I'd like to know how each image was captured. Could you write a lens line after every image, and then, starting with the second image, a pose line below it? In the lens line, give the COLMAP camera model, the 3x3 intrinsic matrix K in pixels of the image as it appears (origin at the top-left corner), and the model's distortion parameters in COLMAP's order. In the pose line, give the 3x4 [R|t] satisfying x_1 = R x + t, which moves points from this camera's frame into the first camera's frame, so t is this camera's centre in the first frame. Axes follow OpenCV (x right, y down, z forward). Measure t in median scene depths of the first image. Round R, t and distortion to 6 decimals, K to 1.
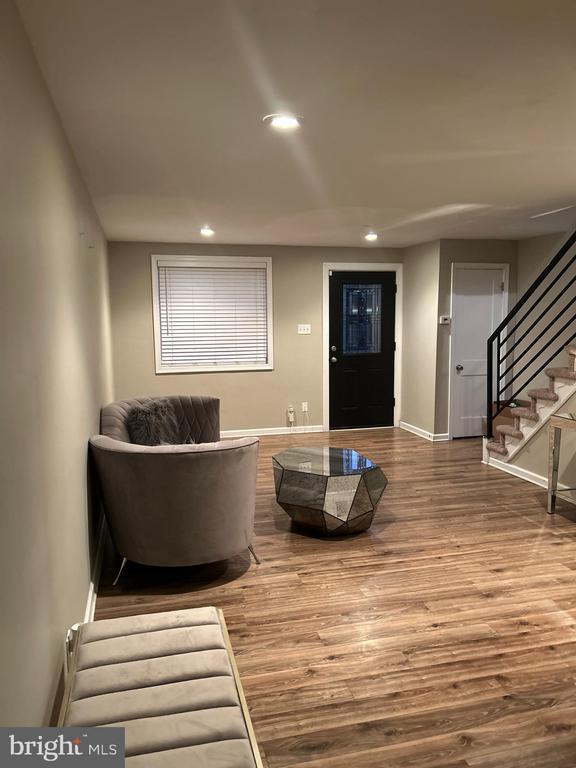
lens RADIAL K [[574.8, 0, 293.2], [0, 574.8, 387.2], [0, 0, 1]] dist [0.057736, -0.071006]
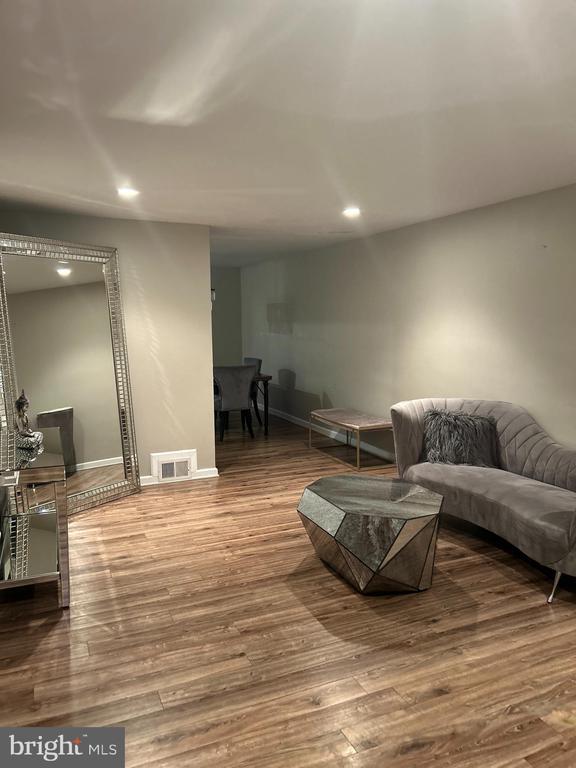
lens RADIAL K [[574.8, 0, 293.2], [0, 574.8, 387.2], [0, 0, 1]] dist [0.057736, -0.071006]
pose [[-0.986646, 0.036144, -0.158818, 0.274691], [-0.001709, 0.972717, 0.231988, -0.196905], [0.162870, 0.229161, -0.959666, 1.635130]]
